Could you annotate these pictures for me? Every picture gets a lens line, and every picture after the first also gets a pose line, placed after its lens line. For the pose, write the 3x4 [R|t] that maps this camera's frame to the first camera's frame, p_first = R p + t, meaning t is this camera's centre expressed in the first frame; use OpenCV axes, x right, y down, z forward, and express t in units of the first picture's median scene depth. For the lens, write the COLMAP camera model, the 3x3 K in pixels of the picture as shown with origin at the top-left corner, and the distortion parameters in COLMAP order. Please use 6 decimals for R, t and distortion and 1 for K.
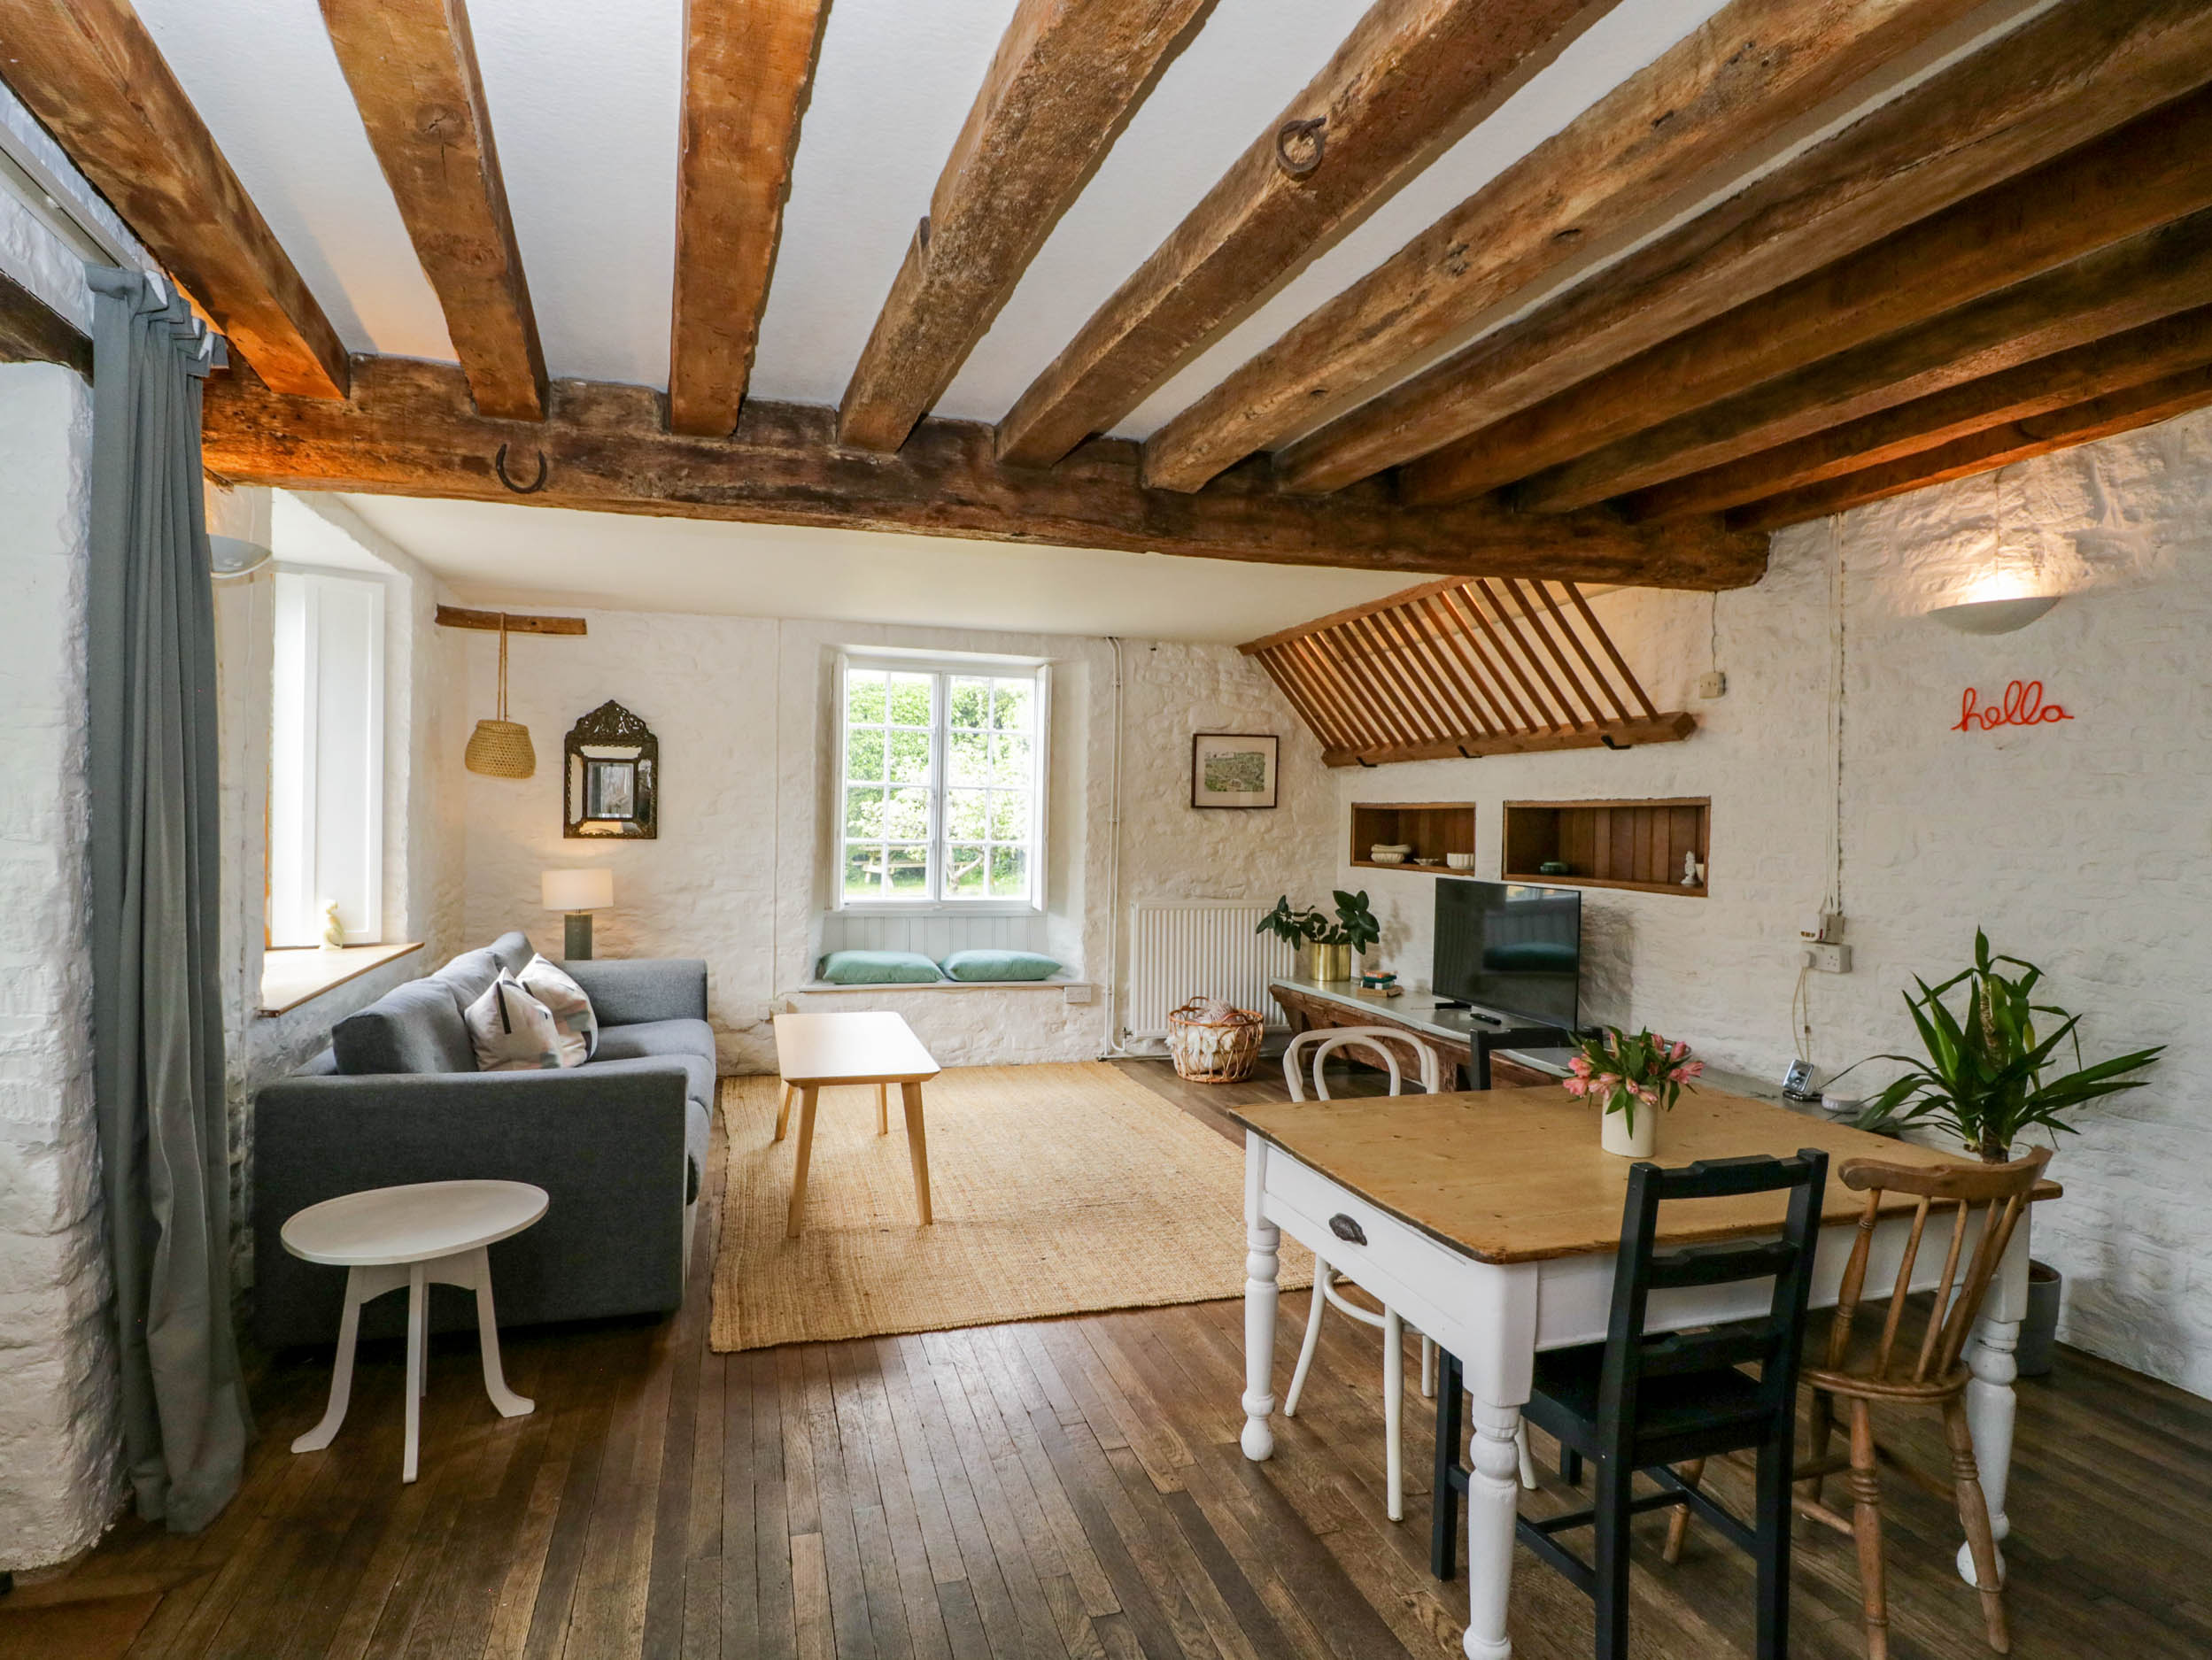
lens RADIAL K [[1153.4, 0, 1096.5], [0, 1153.4, 838.0], [0, 0, 1]] dist [0.002605, -0.015059]
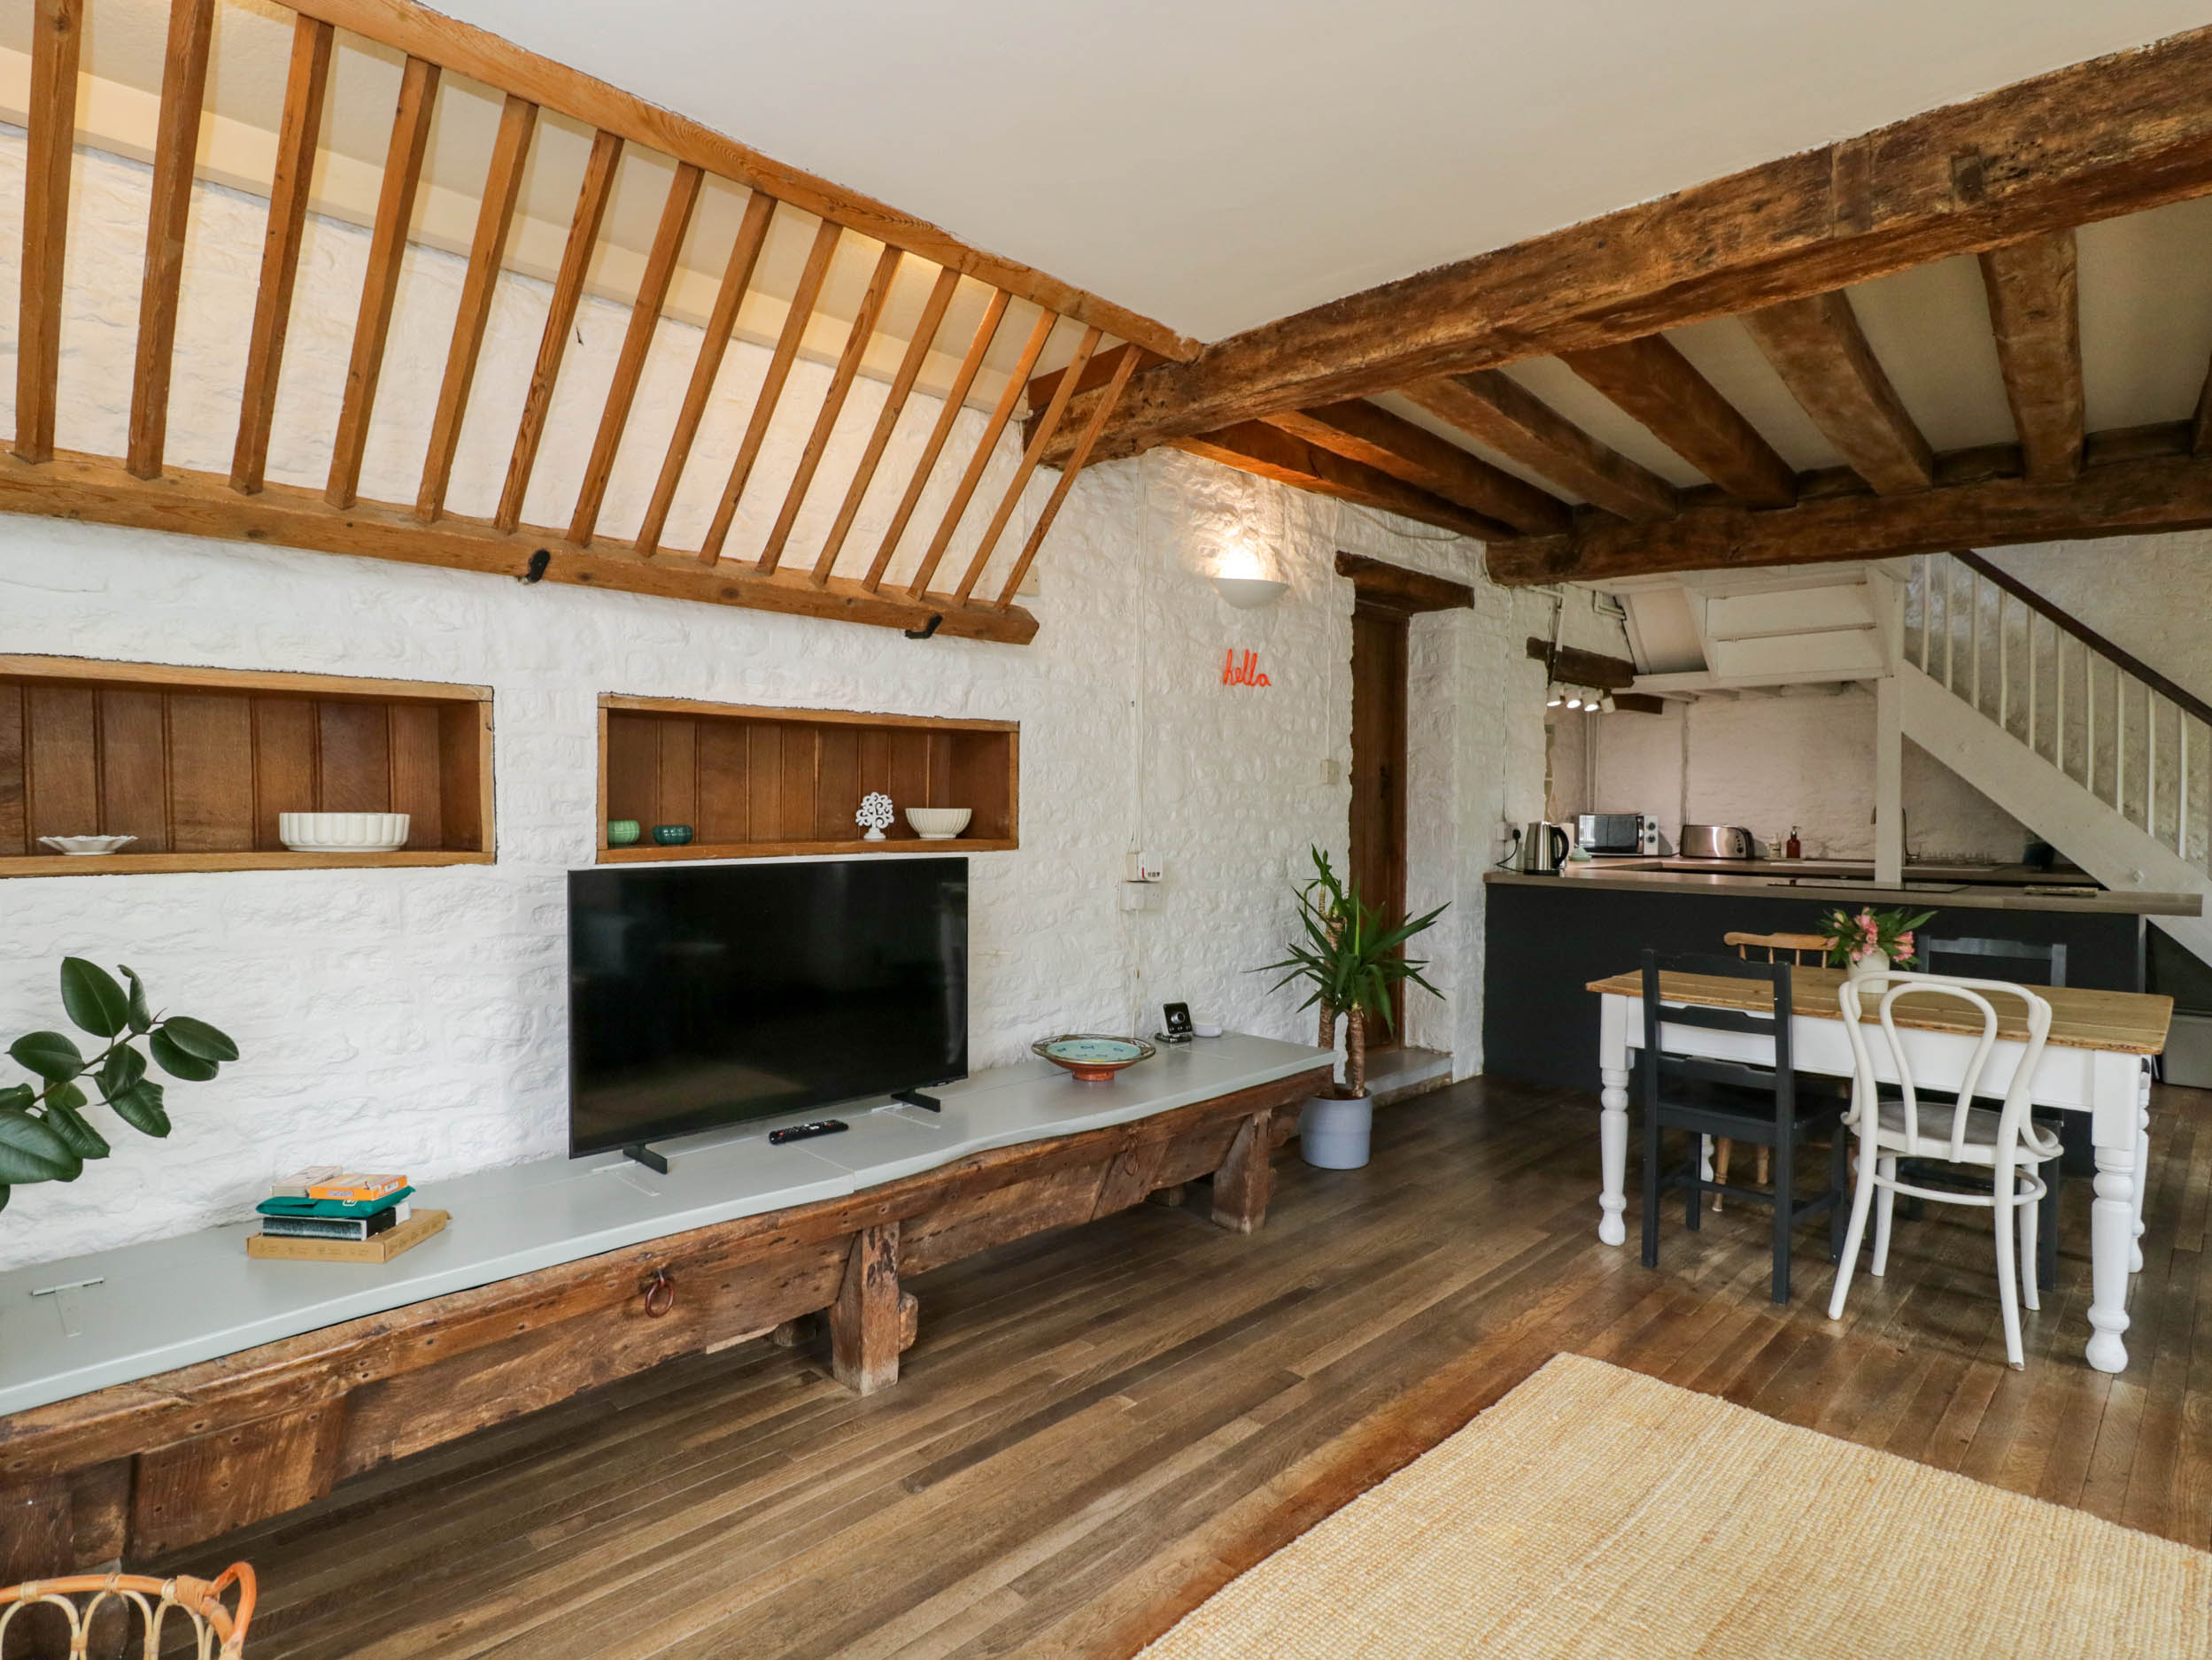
lens RADIAL K [[1153.4, 0, 1099.0], [0, 1153.4, 834.6], [0, 0, 1]] dist [0.002605, -0.015059]
pose [[-0.460723, -0.046256, 0.886338, -0.250062], [-0.001878, 0.998690, 0.051143, 0.000966], [-0.887542, 0.021898, -0.460206, 1.711913]]
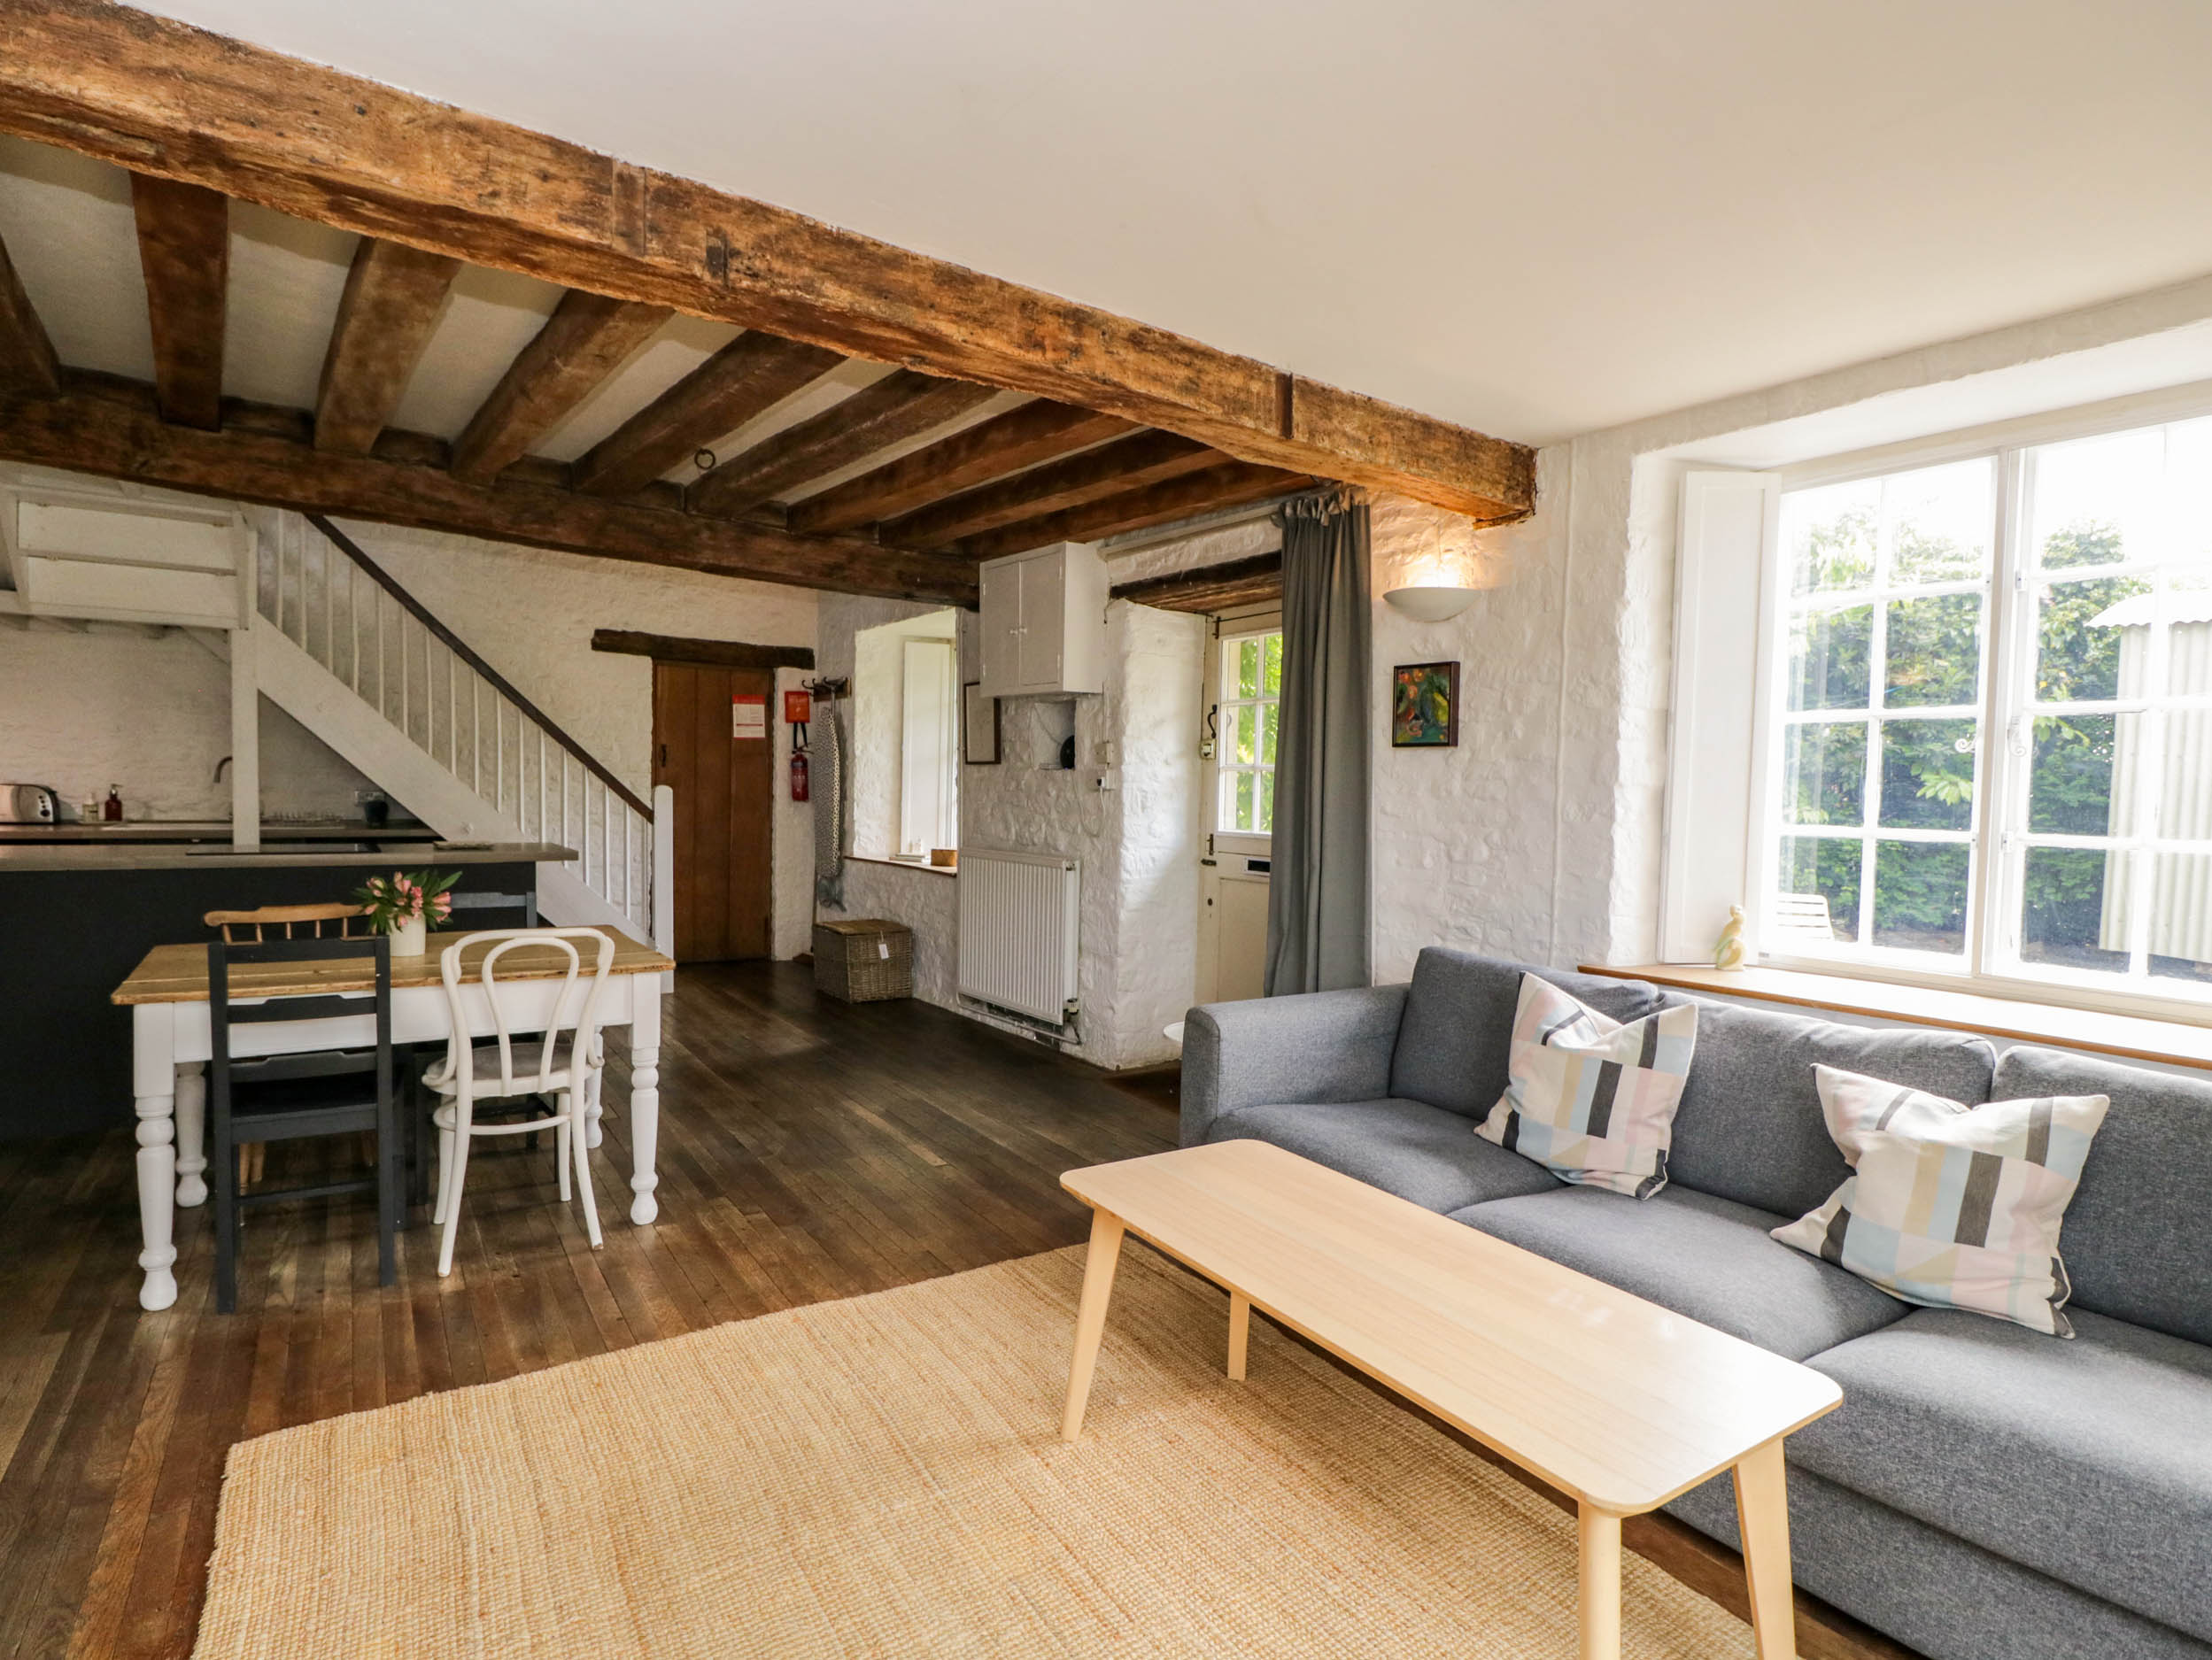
lens RADIAL K [[1153.4, 0, 1091.4], [0, 1153.4, 837.8], [0, 0, 1]] dist [0.002605, -0.015059]
pose [[-0.961703, -0.035420, -0.271795, 0.019368], [-0.051619, 0.997276, 0.052684, -0.000702], [0.269189, 0.064696, -0.960912, 1.794950]]
